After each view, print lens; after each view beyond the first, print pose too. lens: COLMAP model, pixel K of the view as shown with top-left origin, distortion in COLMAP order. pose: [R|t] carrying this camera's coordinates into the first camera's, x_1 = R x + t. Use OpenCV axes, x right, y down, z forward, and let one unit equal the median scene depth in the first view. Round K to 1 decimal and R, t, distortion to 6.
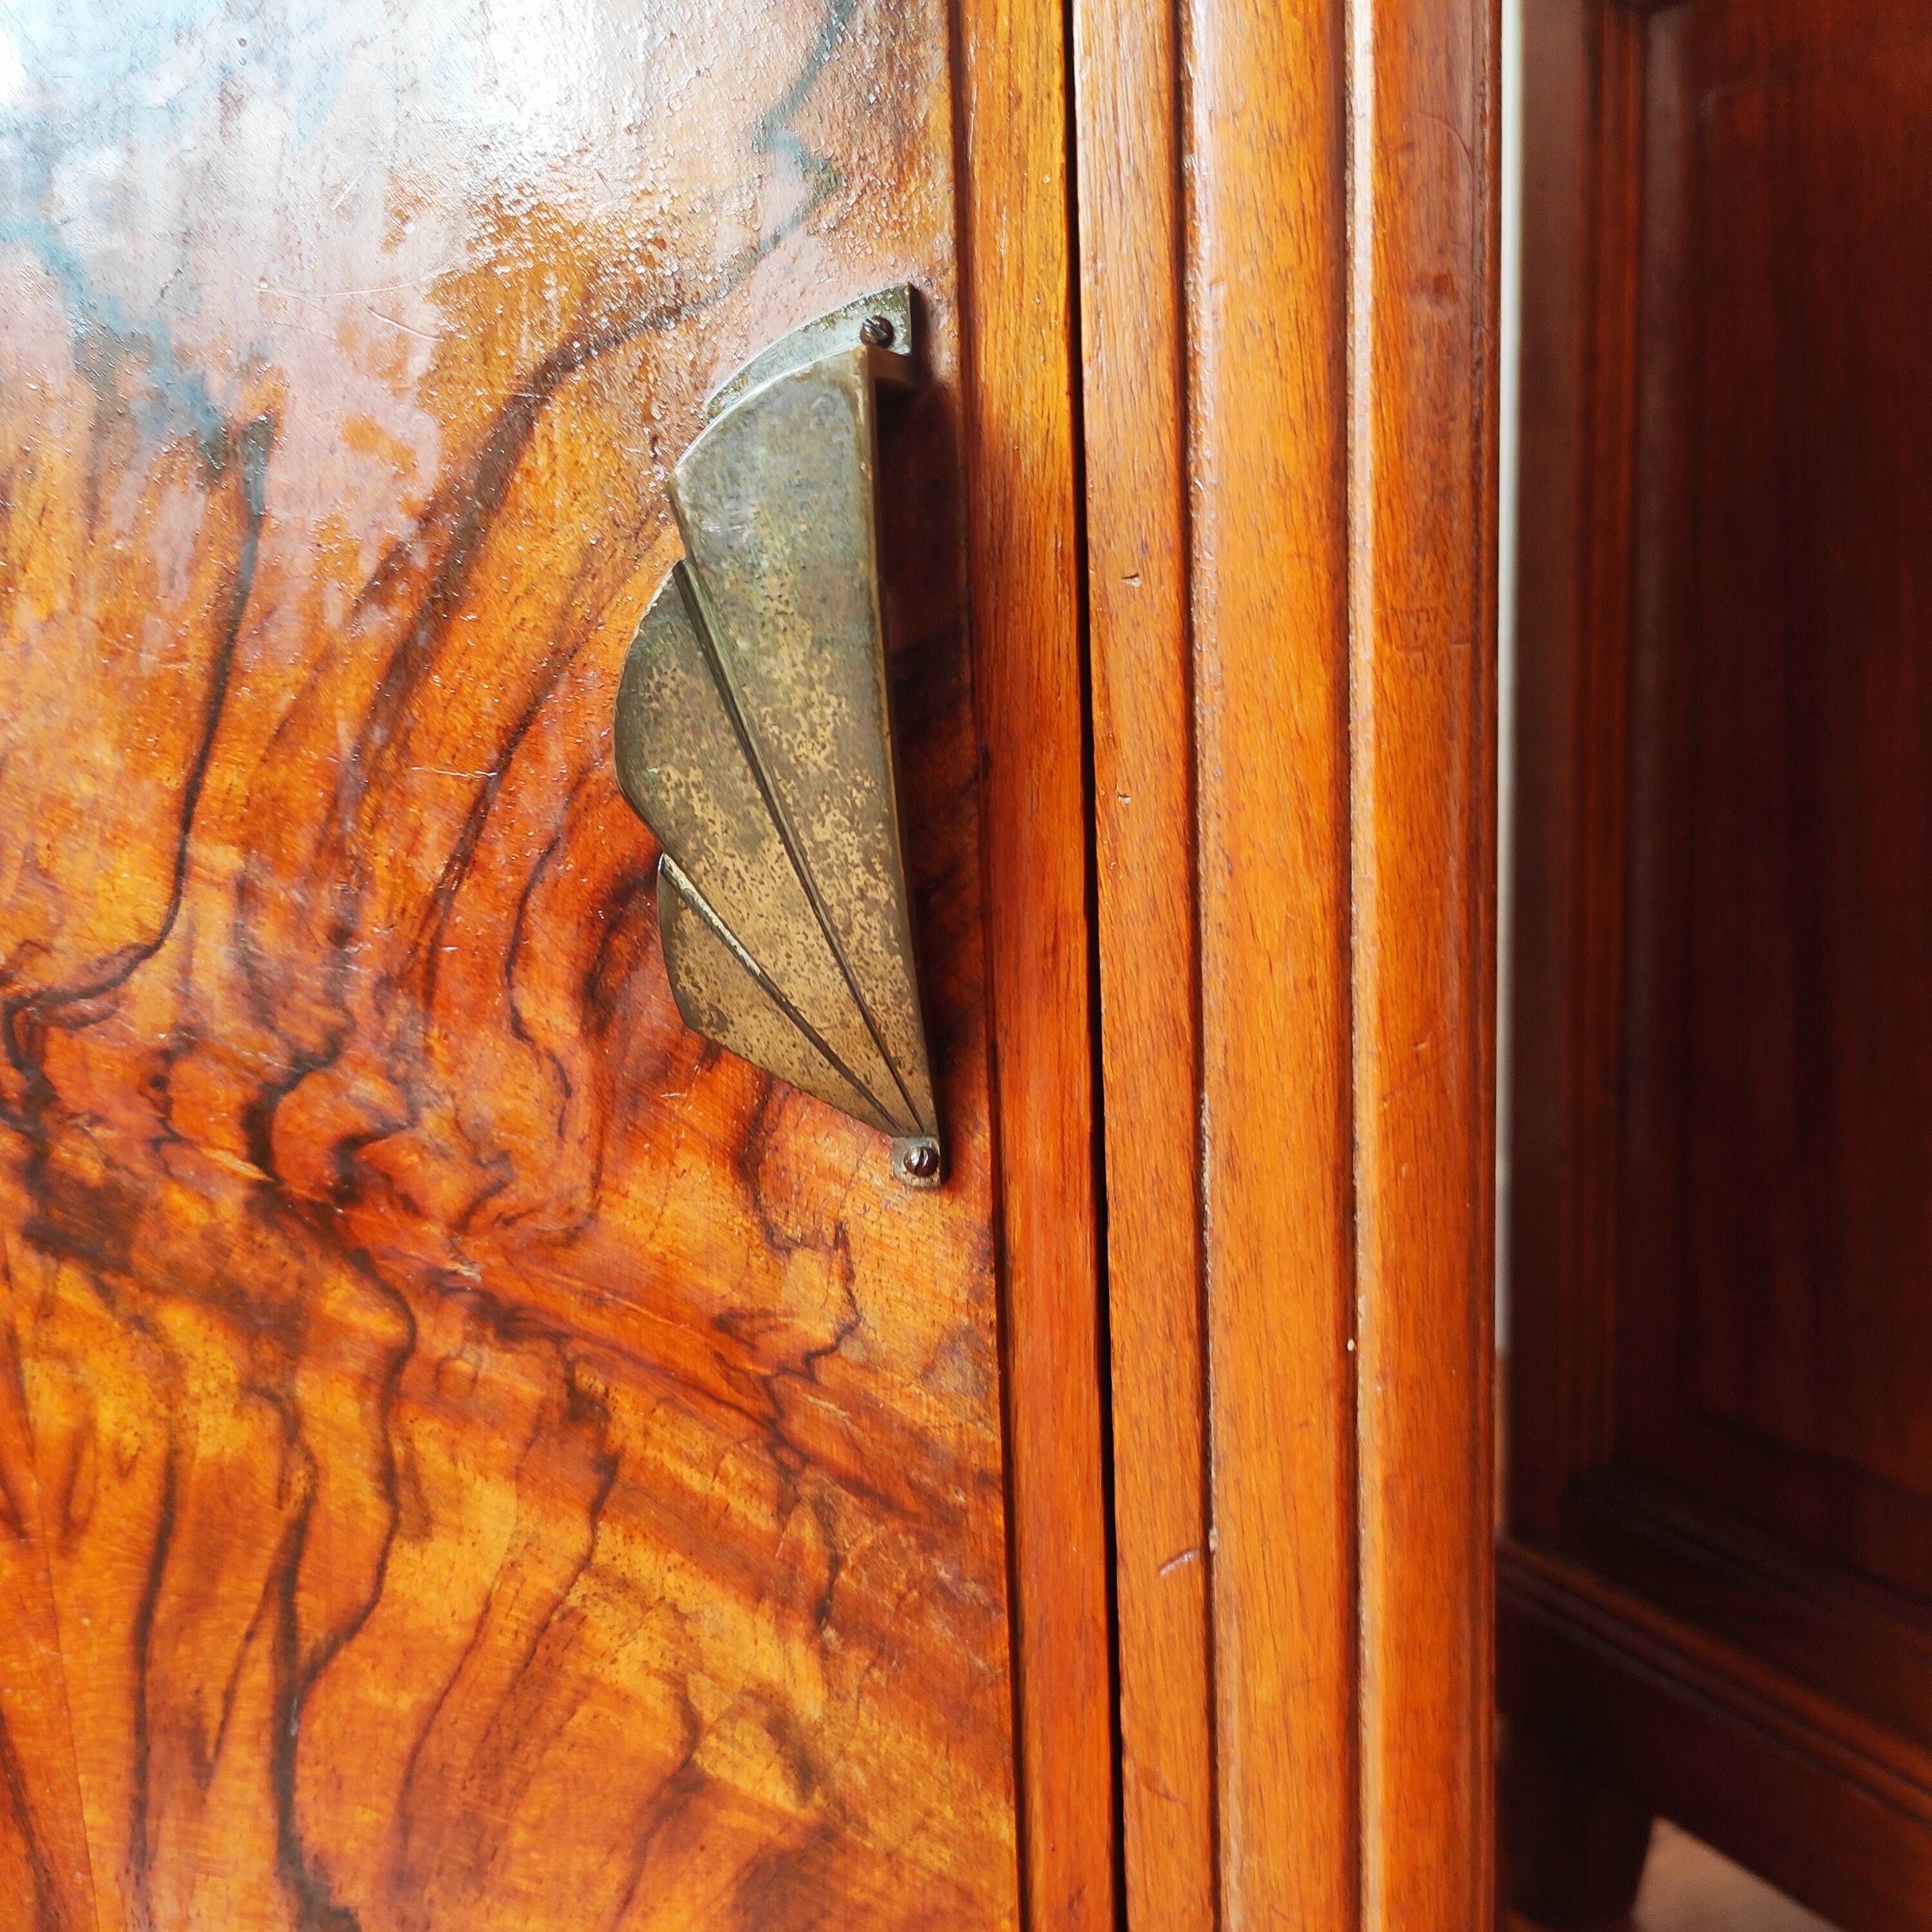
lens RADIAL K [[1954.8, 0, 951.4], [0, 1954.8, 980.8], [0, 0, 1]] dist [0.039577, 0.000000]
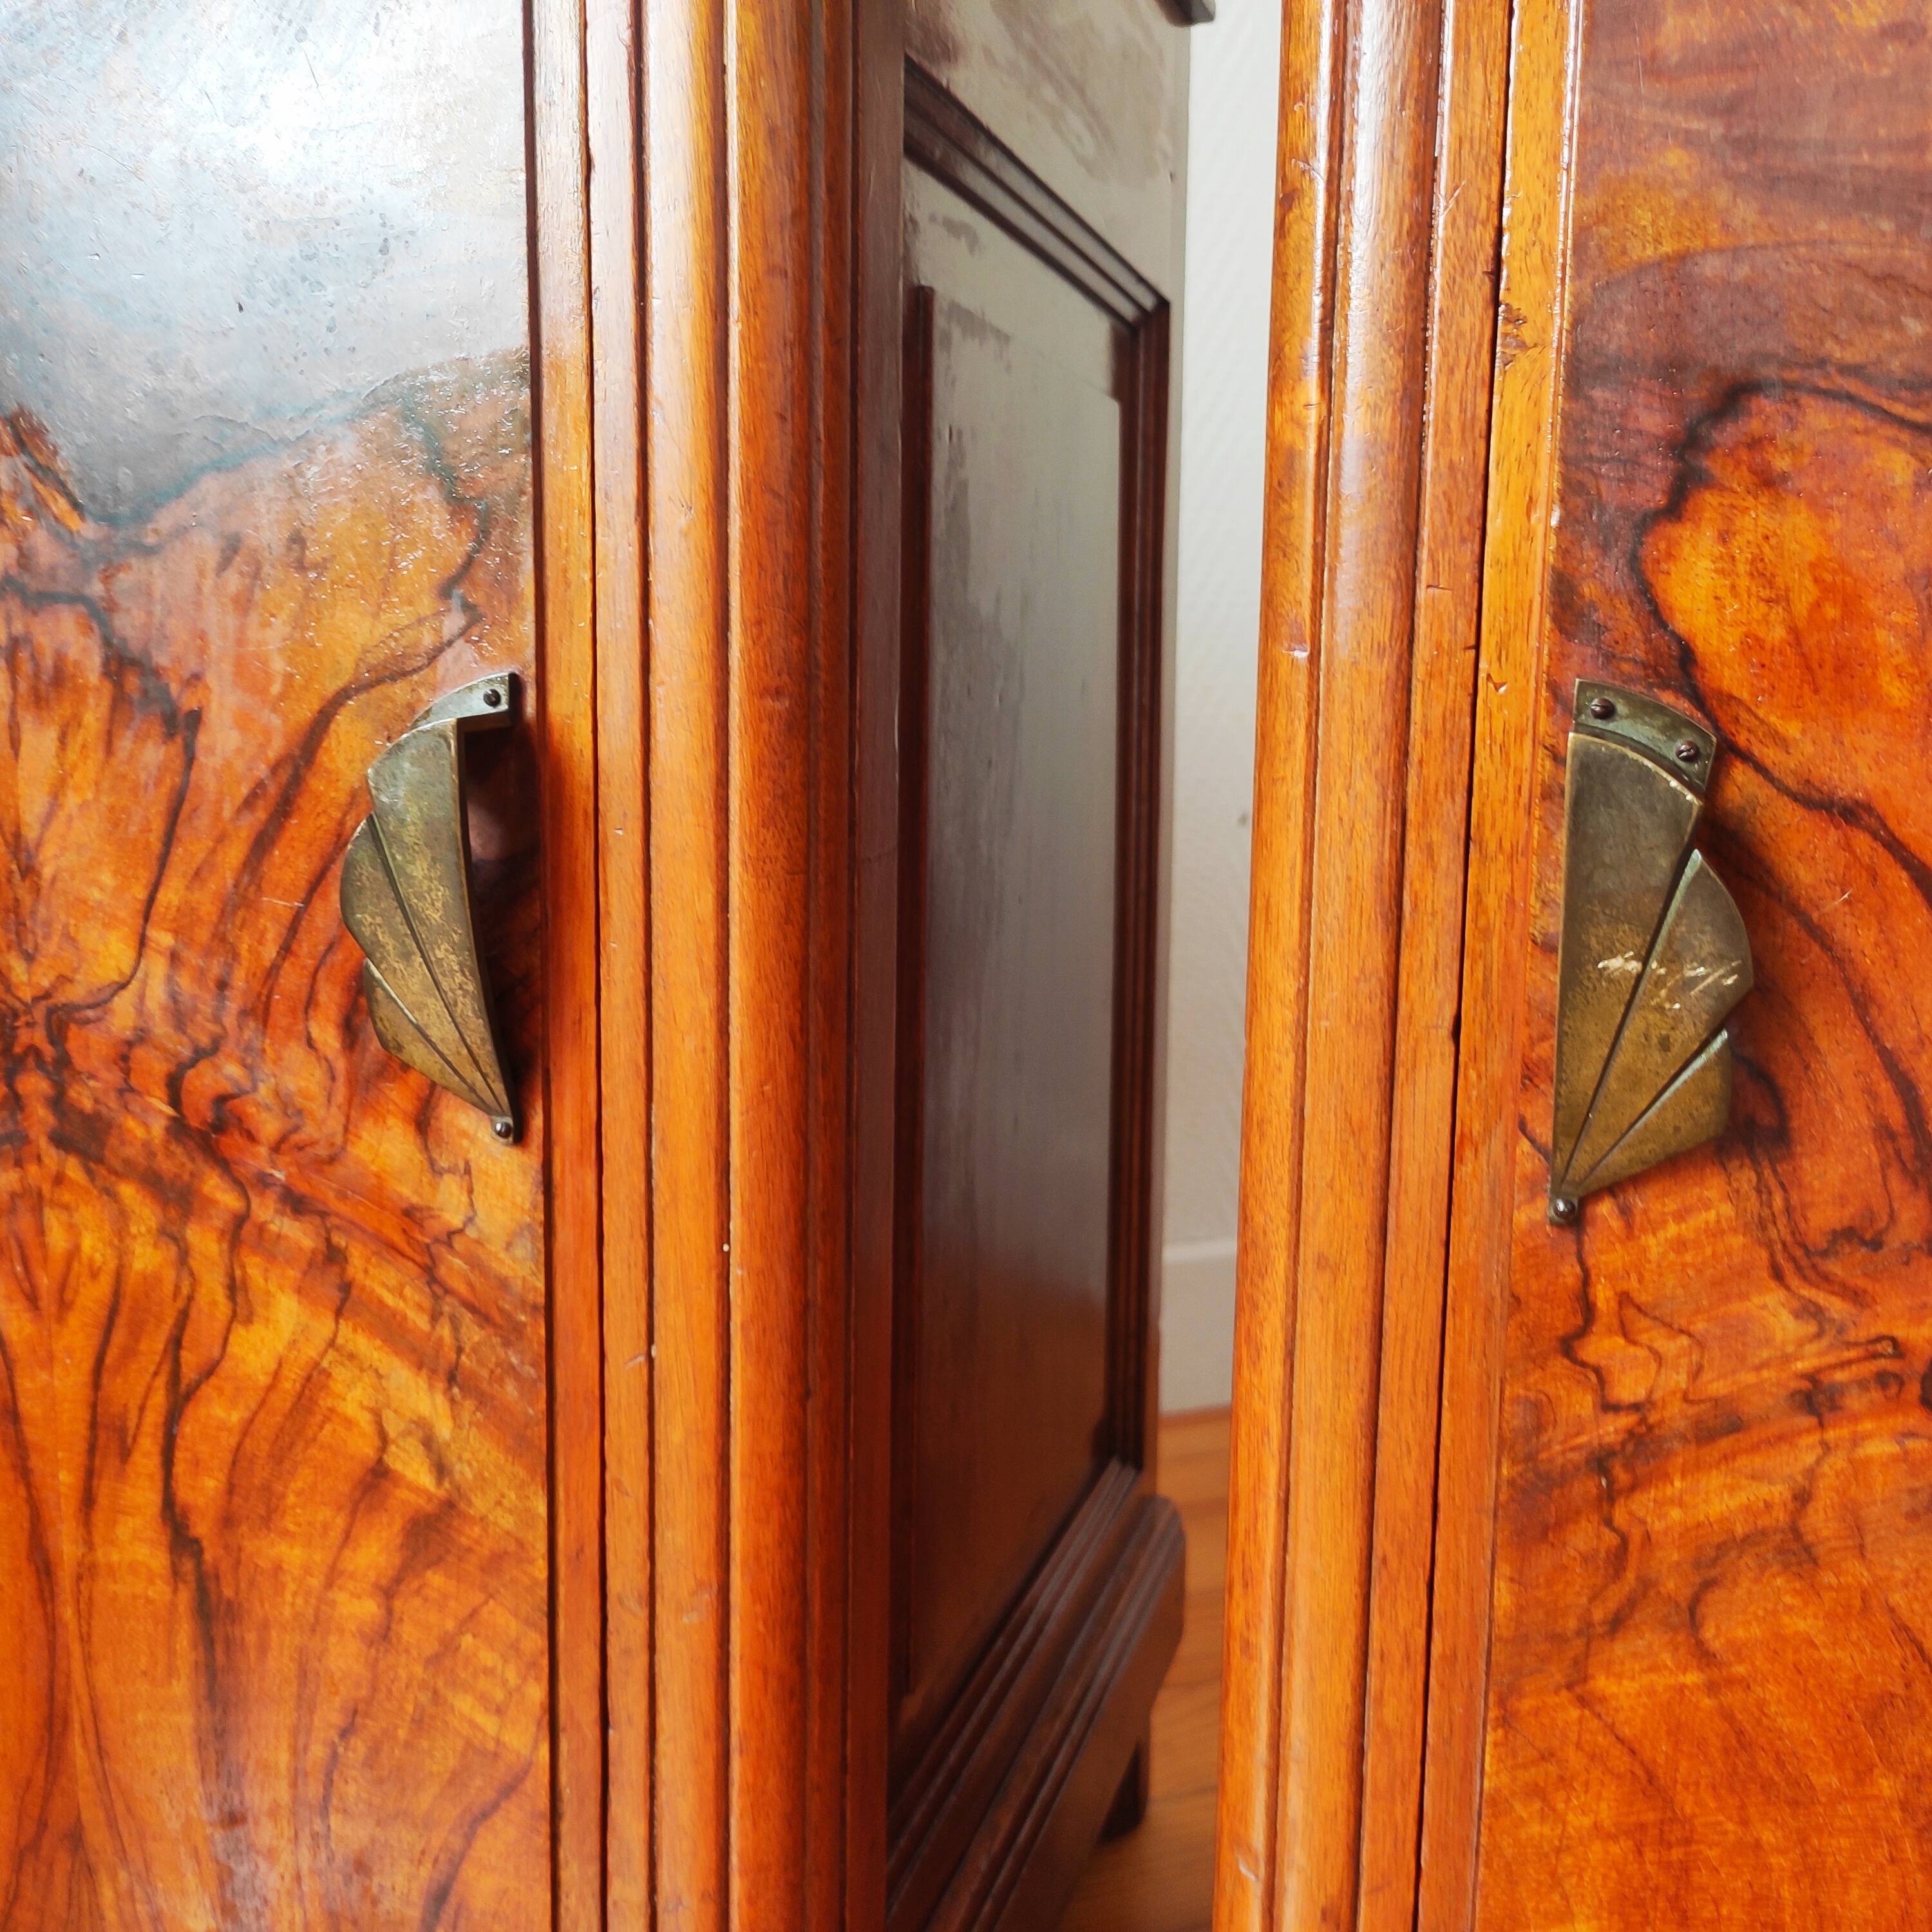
lens RADIAL K [[1954.8, 0, 974.7], [0, 1954.8, 969.0], [0, 0, 1]] dist [0.039577, 0.000000]
pose [[0.994221, 0.069009, -0.082236, 0.555115], [-0.070836, 0.997297, -0.019512, -0.053776], [0.080667, 0.025225, 0.996422, -0.797002]]
